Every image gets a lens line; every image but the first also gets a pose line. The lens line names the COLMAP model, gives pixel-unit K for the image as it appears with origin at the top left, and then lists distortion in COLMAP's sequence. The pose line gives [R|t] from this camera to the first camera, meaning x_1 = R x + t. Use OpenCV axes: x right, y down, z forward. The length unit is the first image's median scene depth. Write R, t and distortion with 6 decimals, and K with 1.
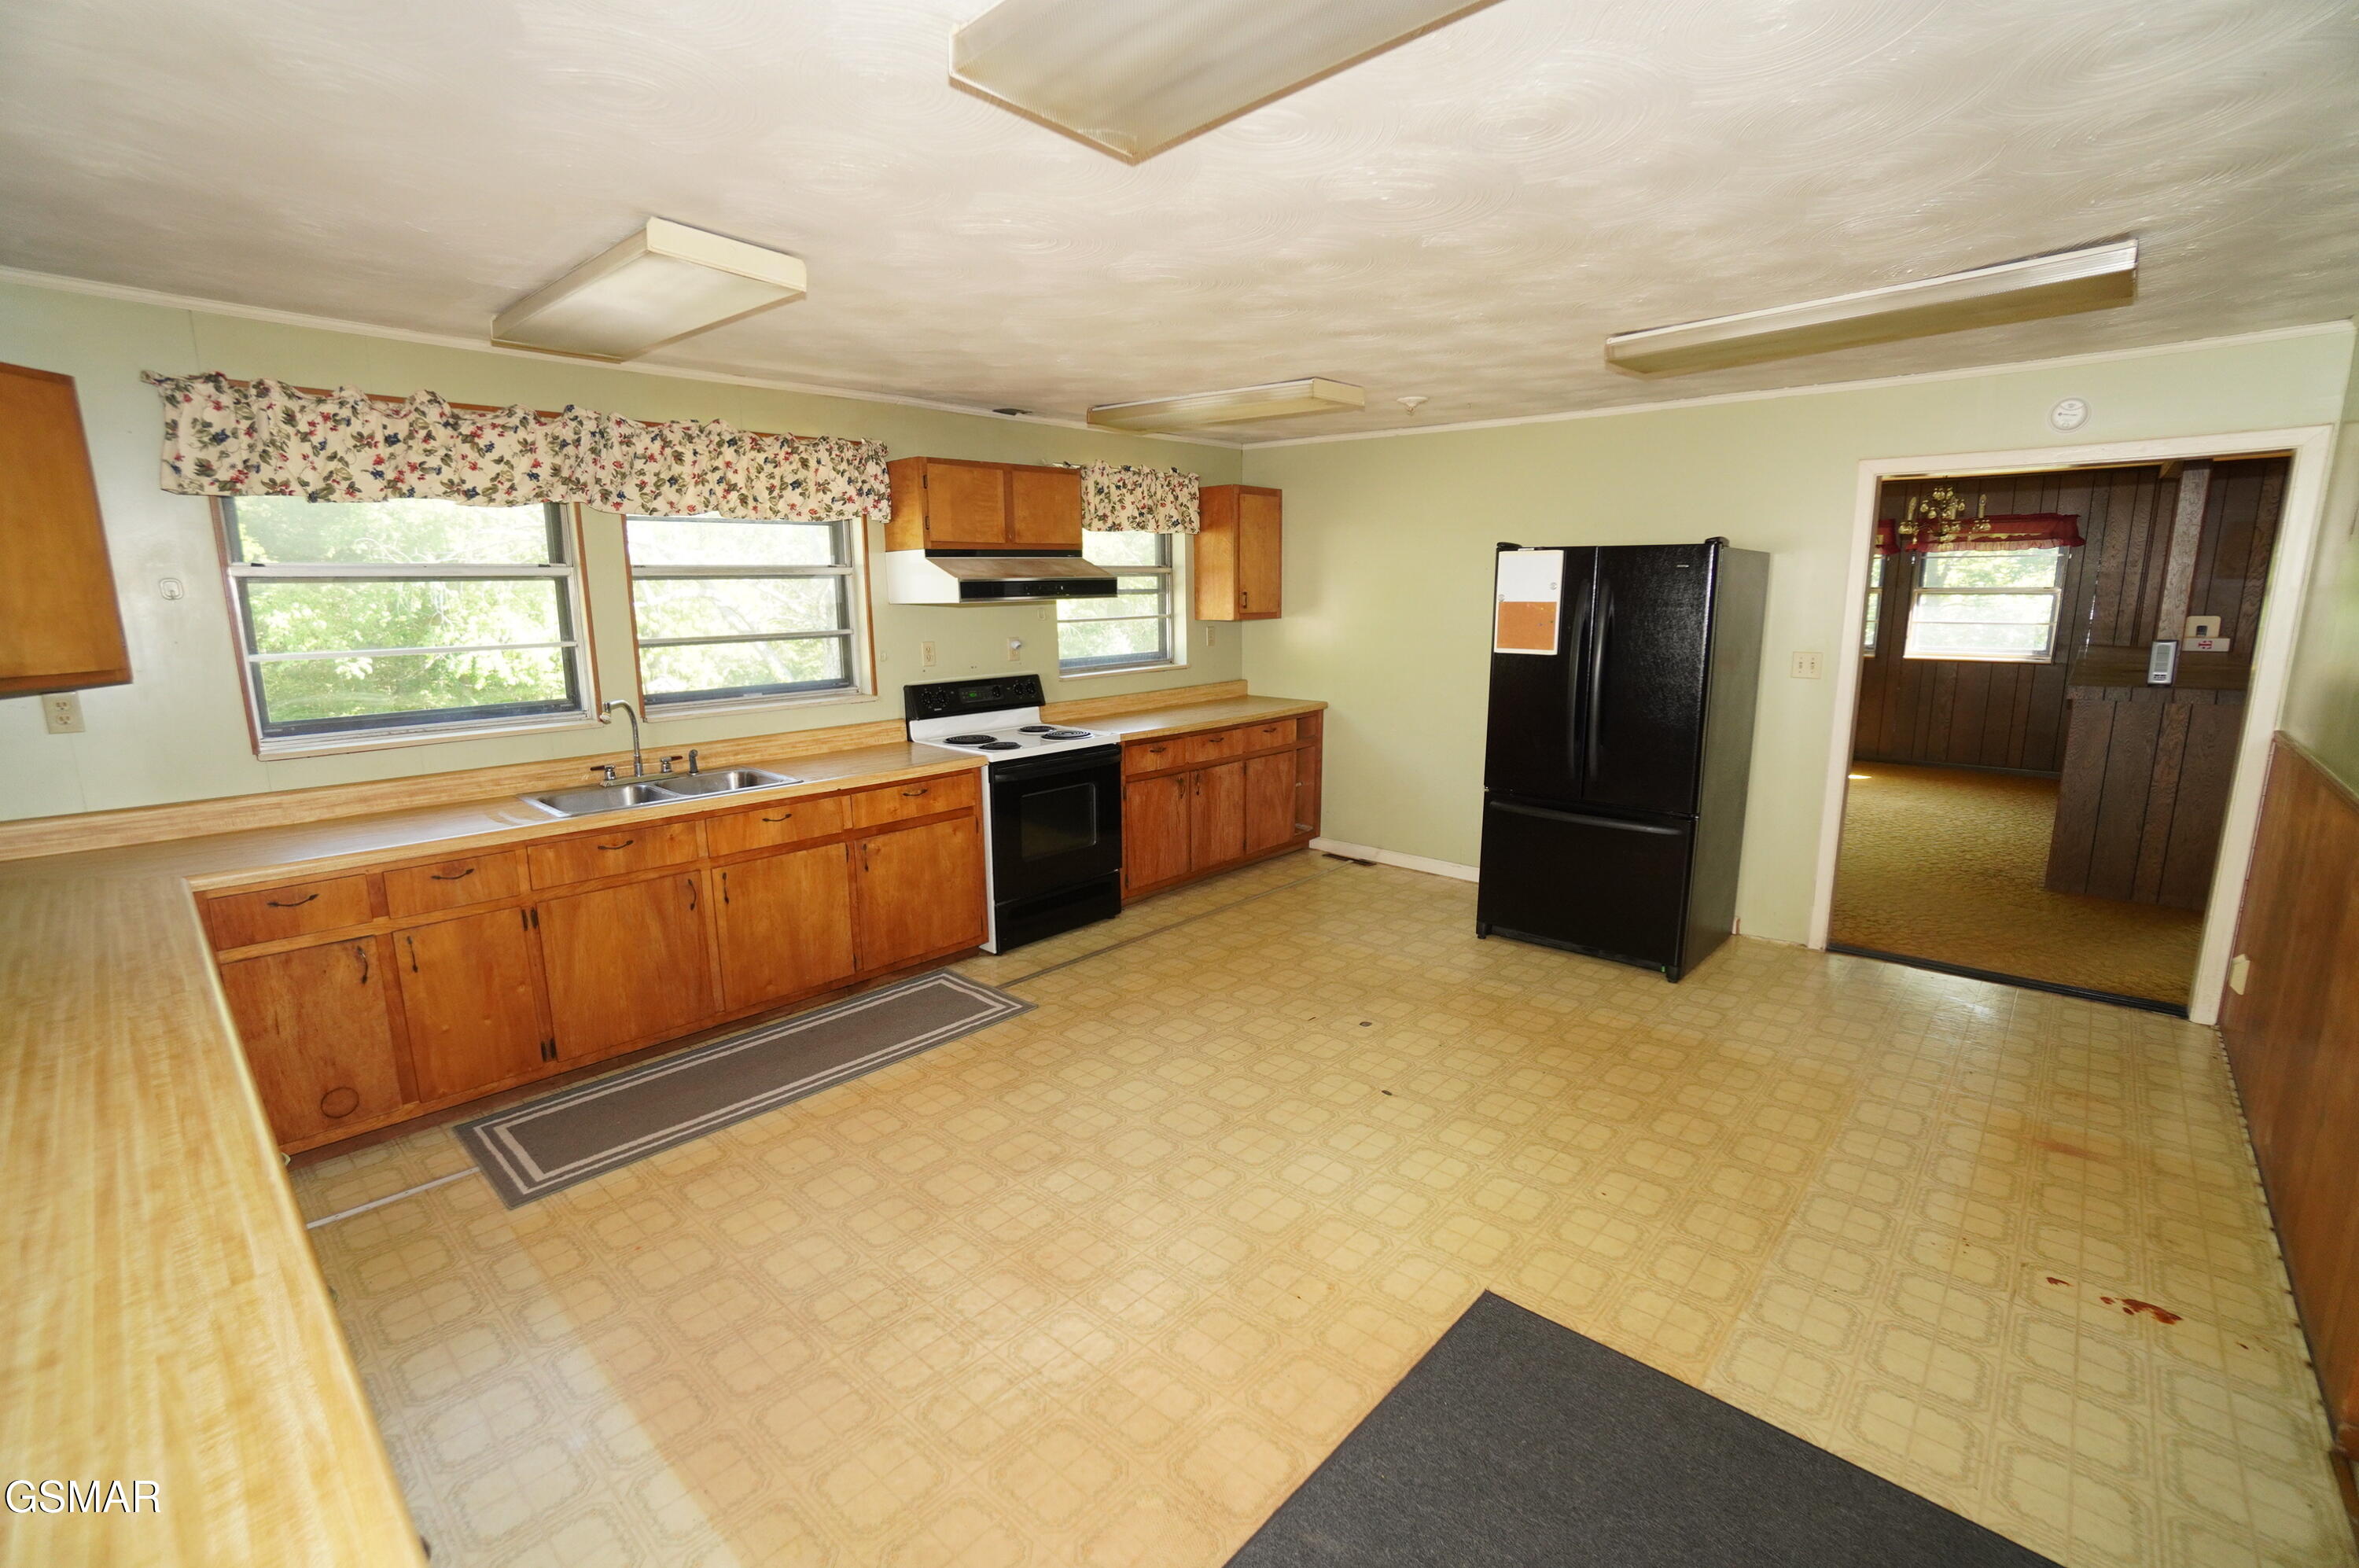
lens RADIAL K [[1039.1, 0, 1171.0], [0, 1039.1, 783.5], [0, 0, 1]] dist [-0.063522, 0.018688]
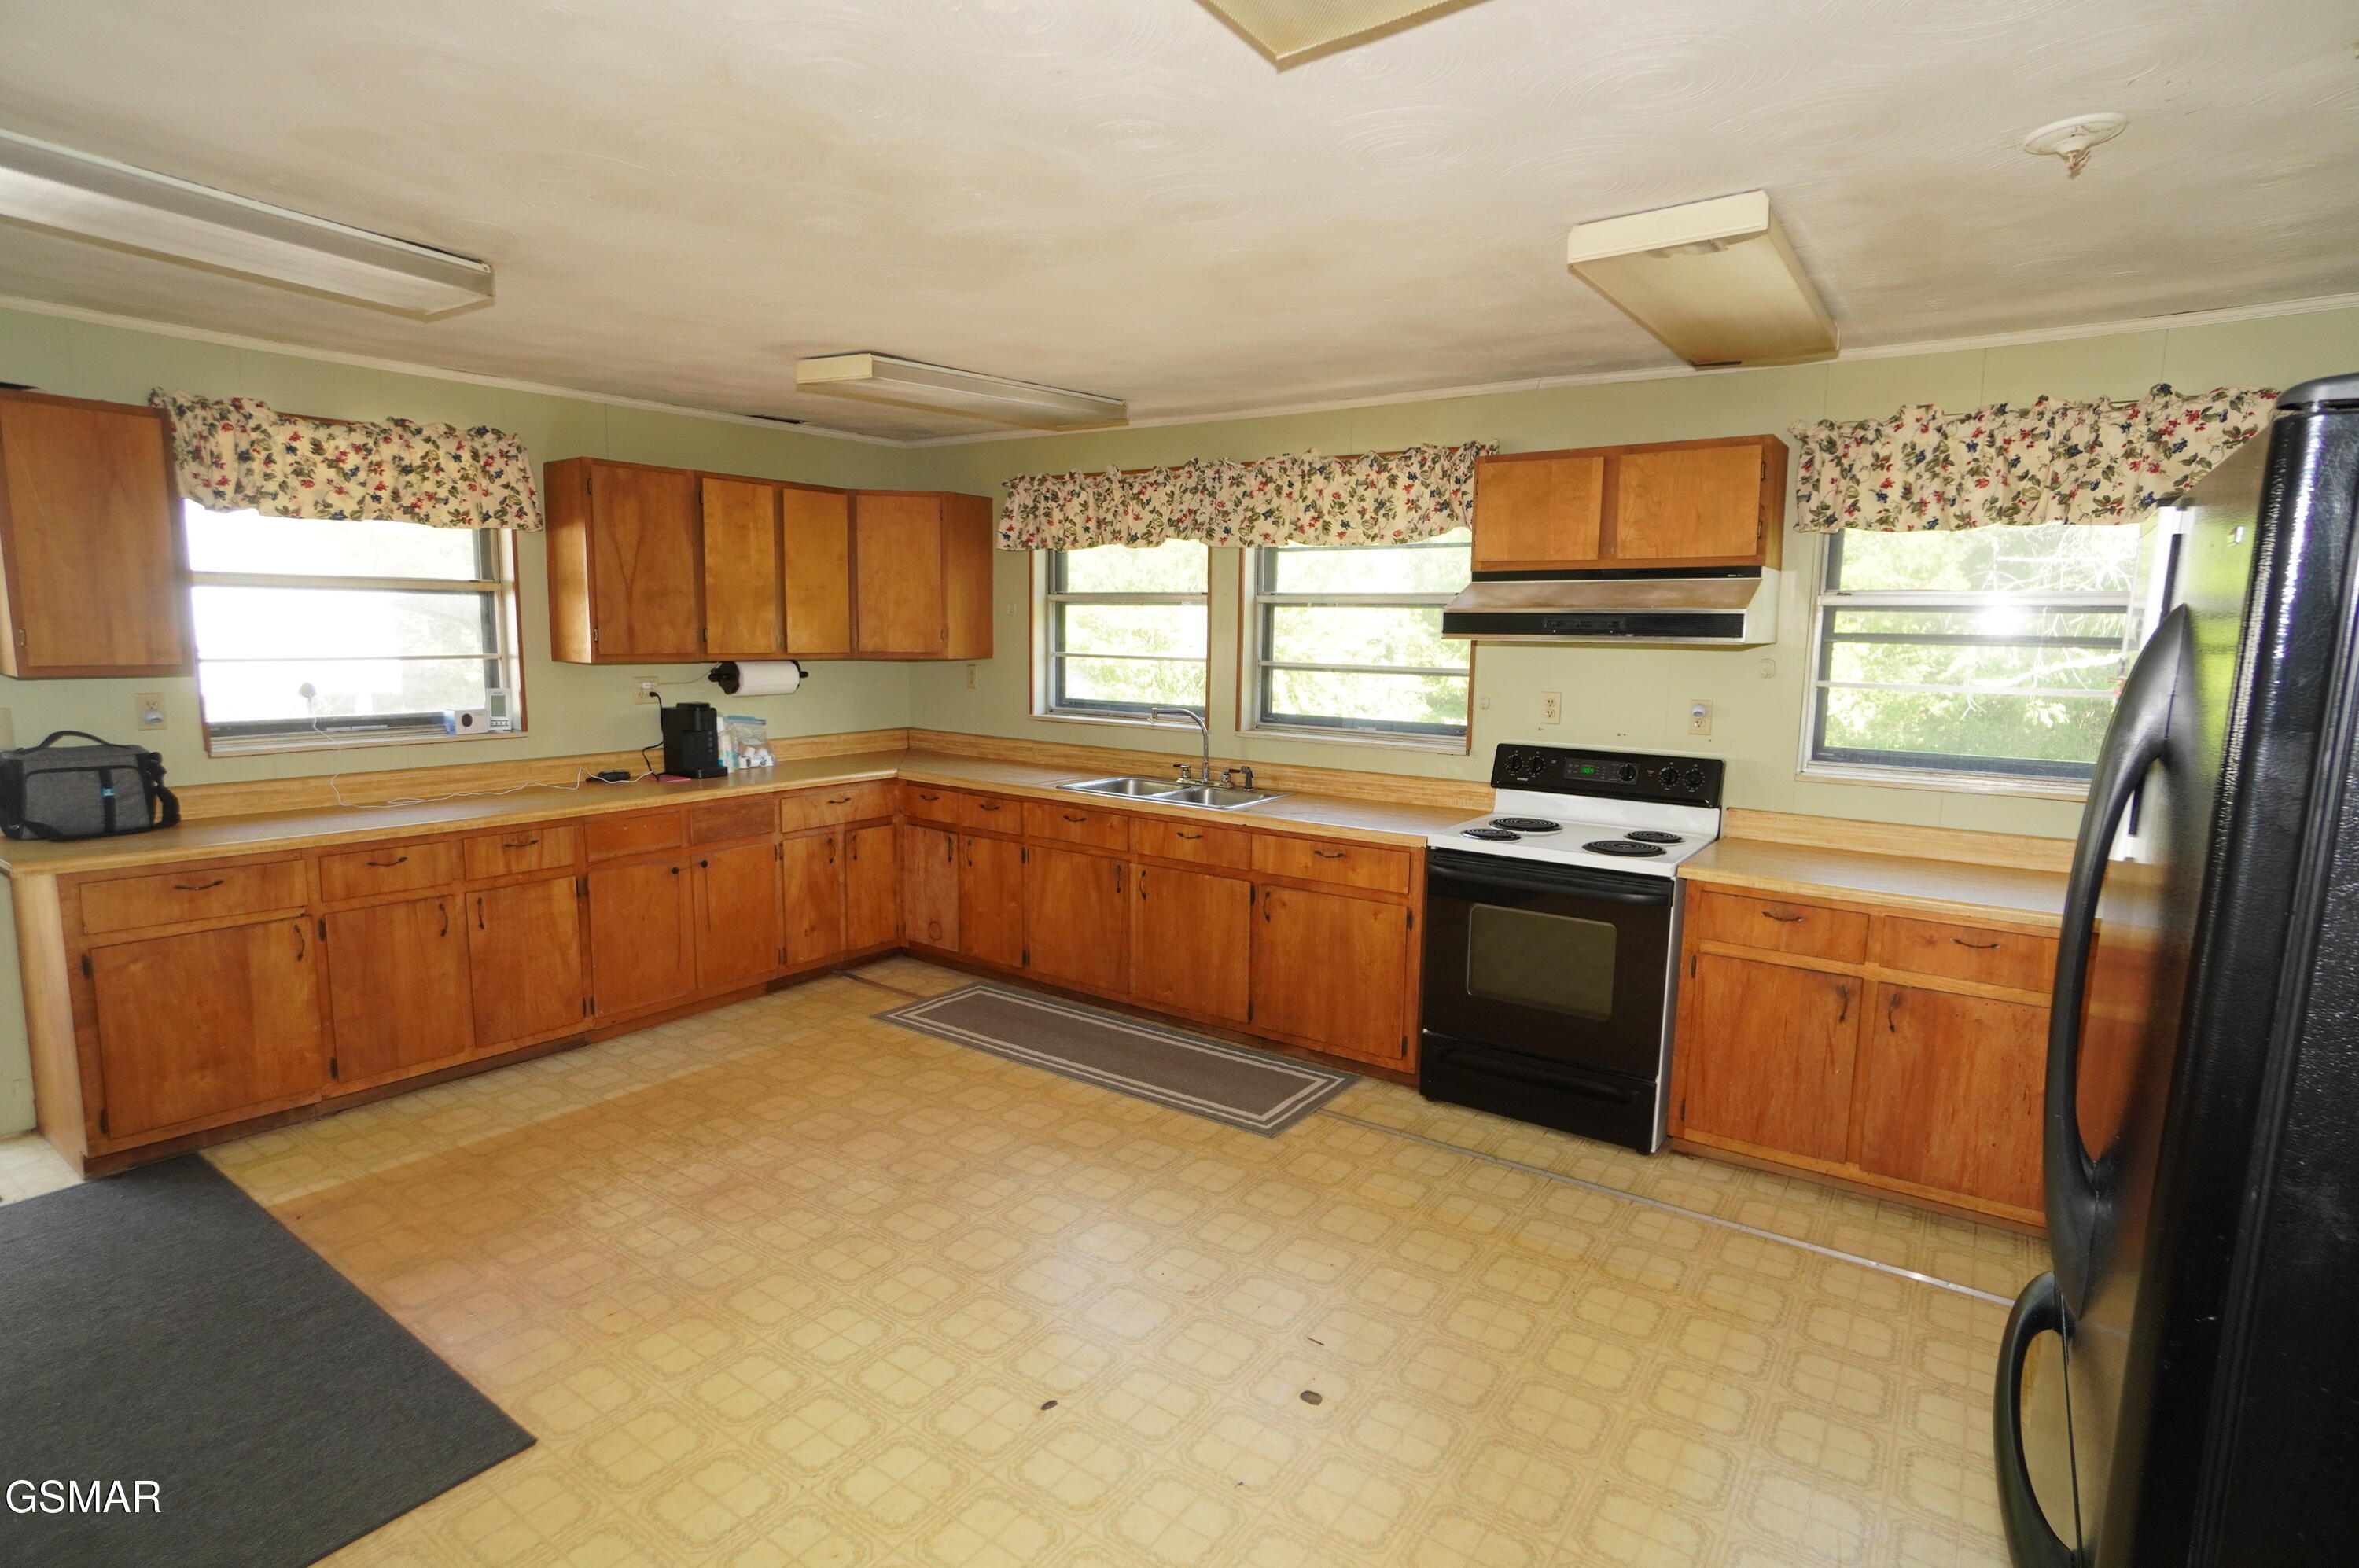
lens RADIAL K [[1201.5, 0, 1179.5], [0, 1201.5, 784.0], [0, 0, 1]] dist [-0.018500, 0.000363]
pose [[0.122718, 0.146036, -0.981638, 0.745440], [-0.198193, 0.972796, 0.119944, -0.150260], [0.972450, 0.179834, 0.148323, 0.752346]]
